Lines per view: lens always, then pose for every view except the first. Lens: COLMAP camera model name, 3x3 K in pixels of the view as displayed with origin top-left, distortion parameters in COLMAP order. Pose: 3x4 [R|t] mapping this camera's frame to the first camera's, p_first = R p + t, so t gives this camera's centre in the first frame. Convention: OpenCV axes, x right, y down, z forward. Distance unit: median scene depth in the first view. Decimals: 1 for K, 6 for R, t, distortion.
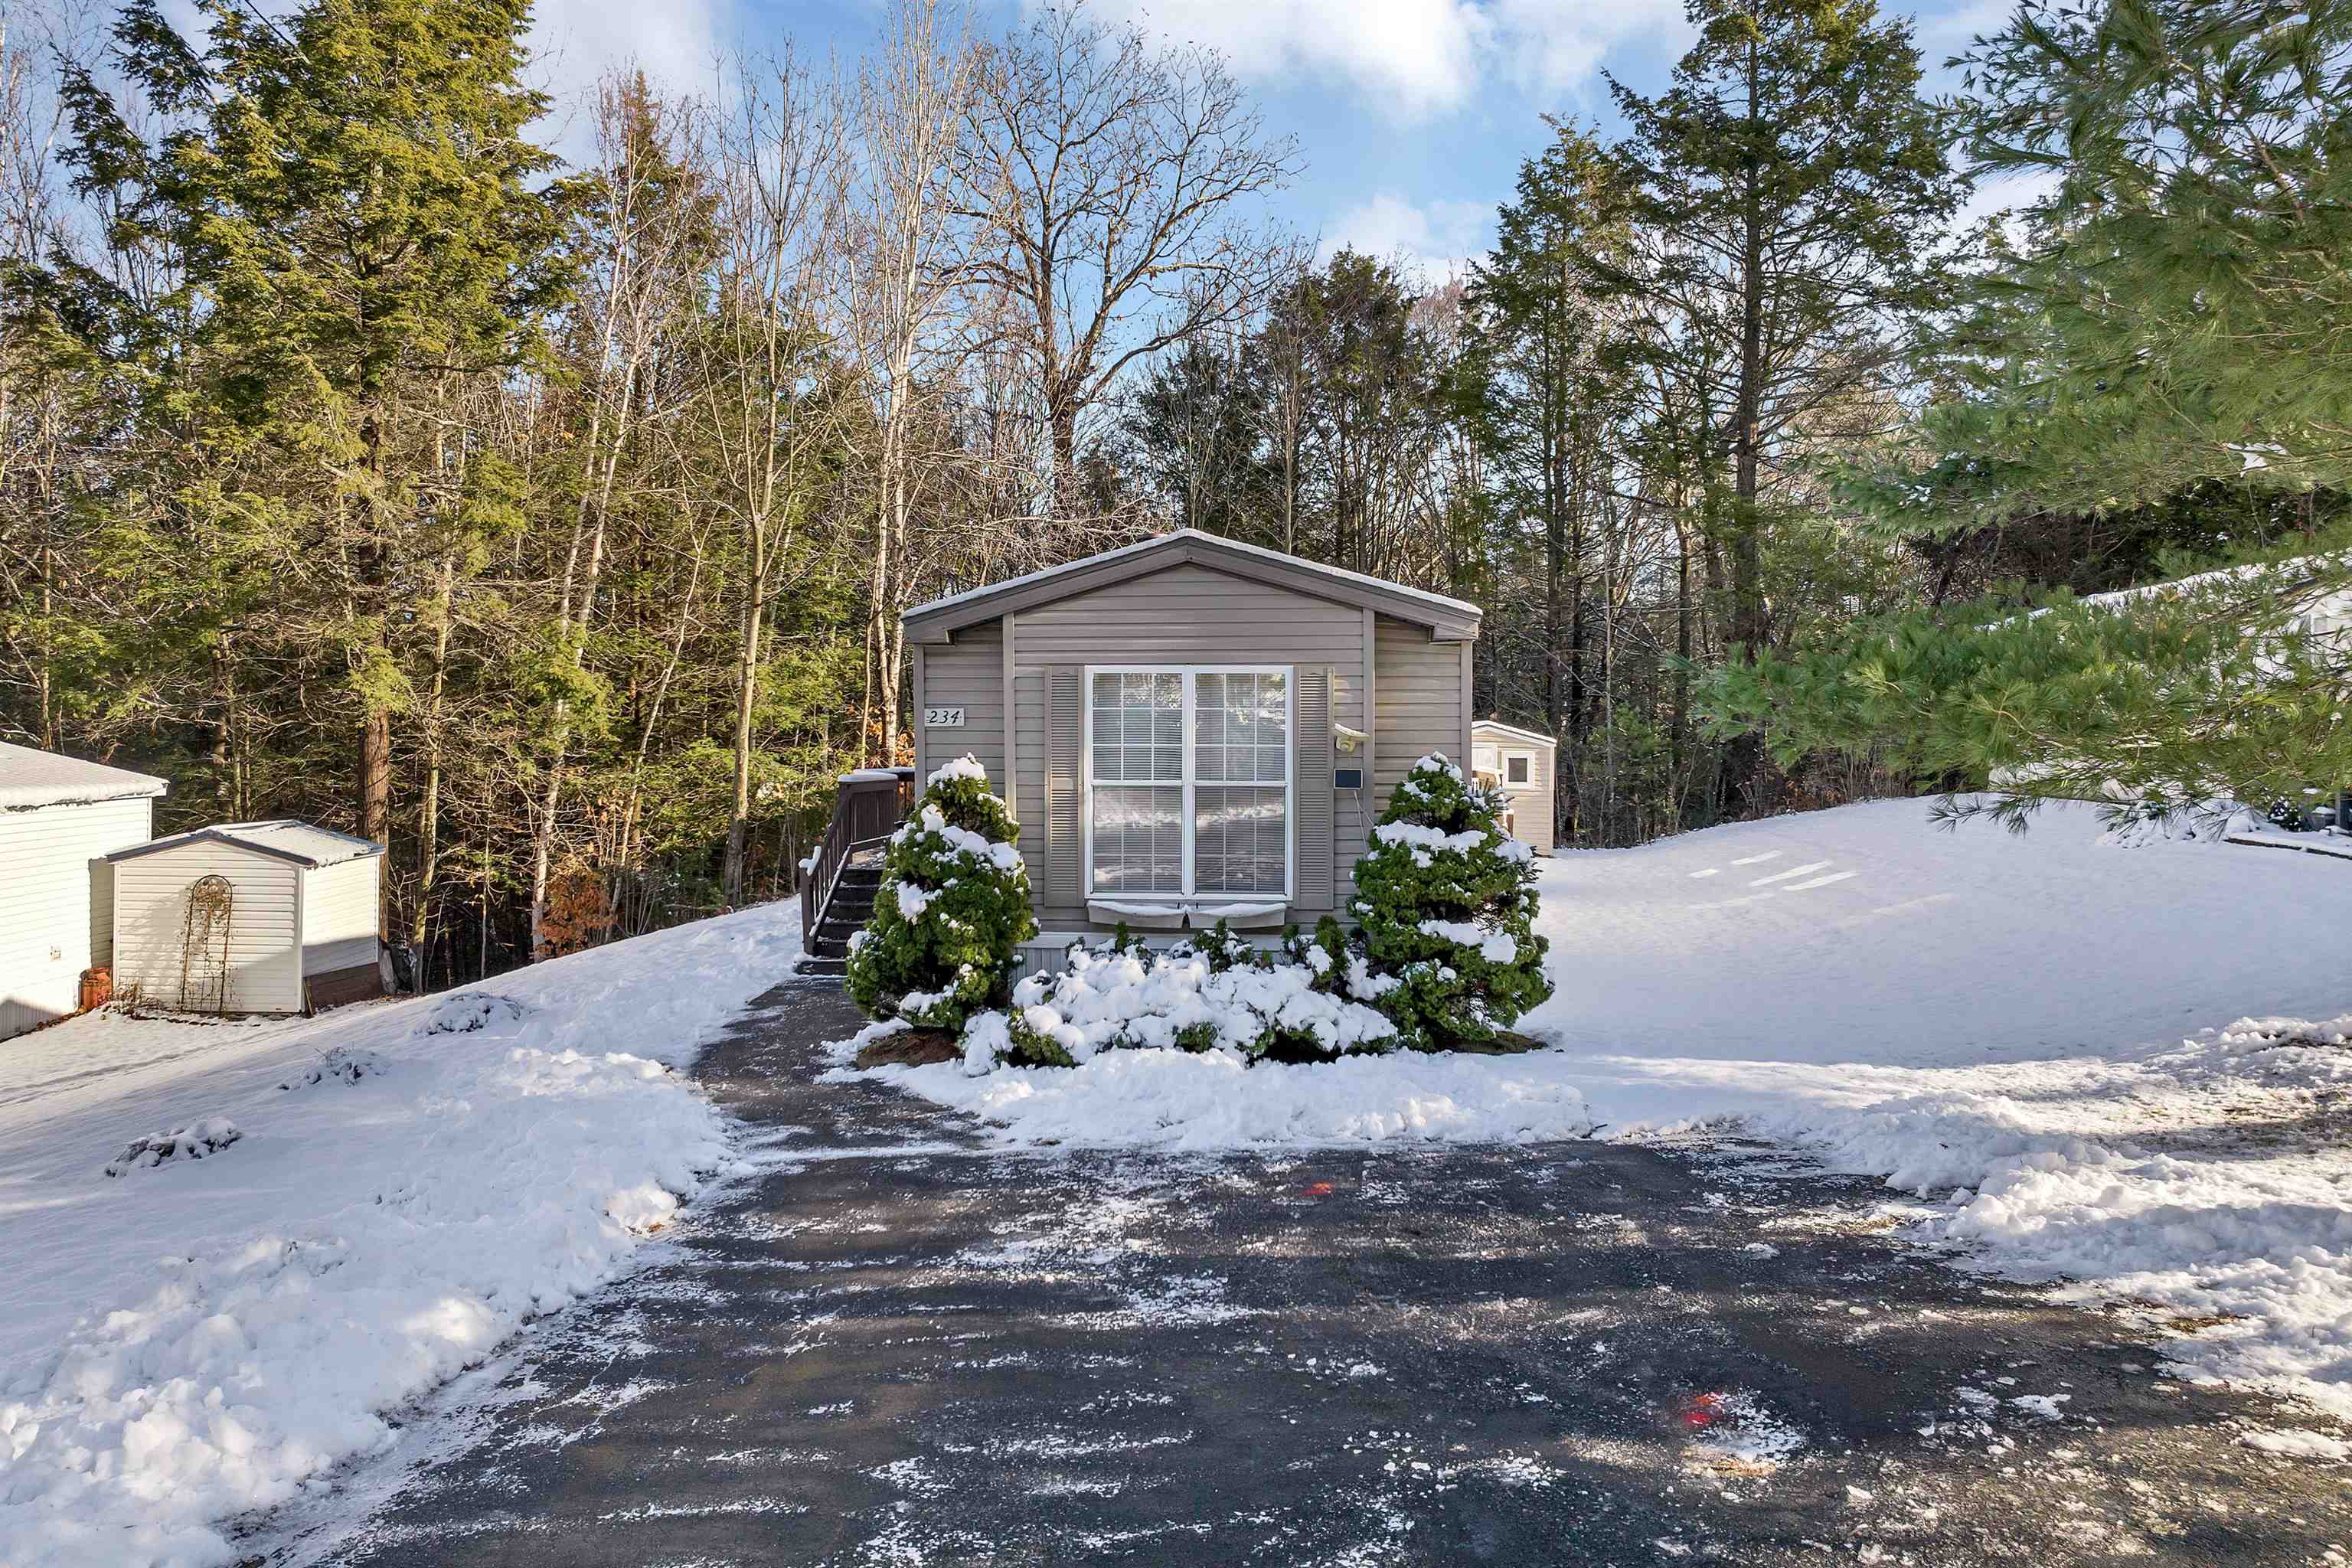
lens RADIAL K [[1683.2, 0, 1184.1], [0, 1683.2, 729.5], [0, 0, 1]] dist [-0.020030, -0.035104]
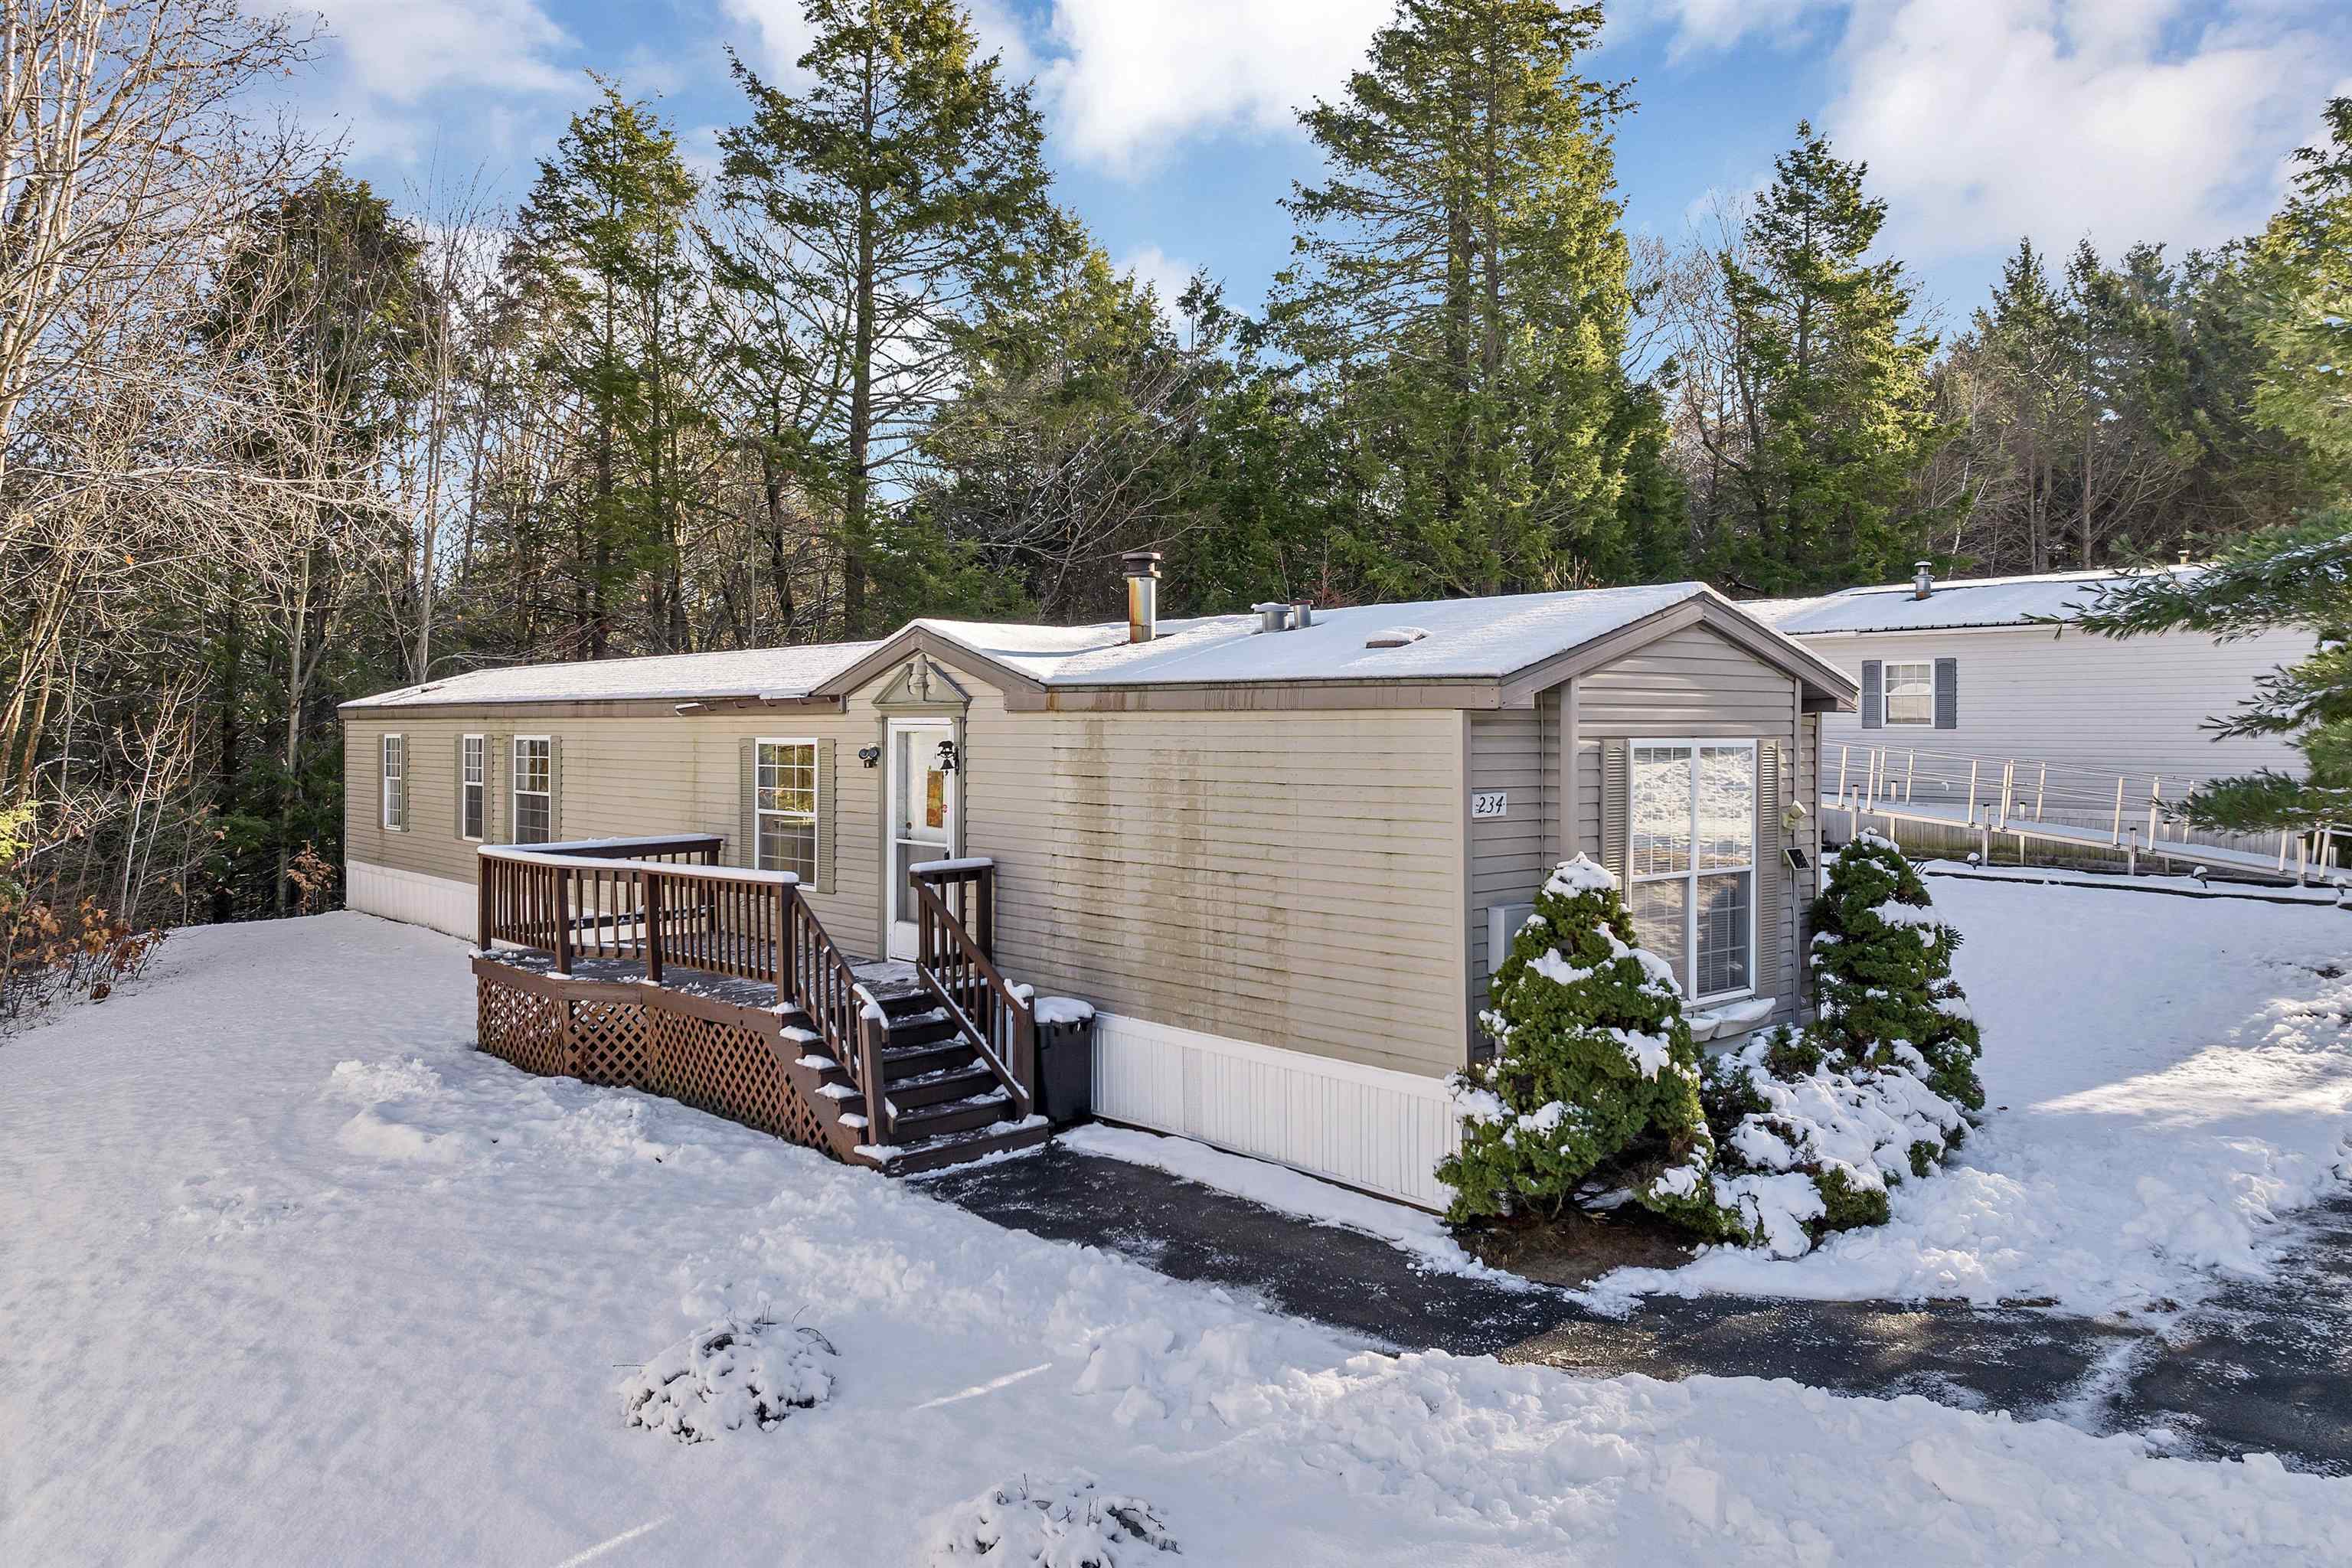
lens RADIAL K [[1683.2, 0, 1184.1], [0, 1683.2, 729.5], [0, 0, 1]] dist [-0.020030, -0.035104]
pose [[0.693830, 0.003629, 0.720130, -0.792447], [-0.002273, 0.999993, -0.002848, -0.039143], [-0.720136, 0.000339, 0.693833, 0.567022]]
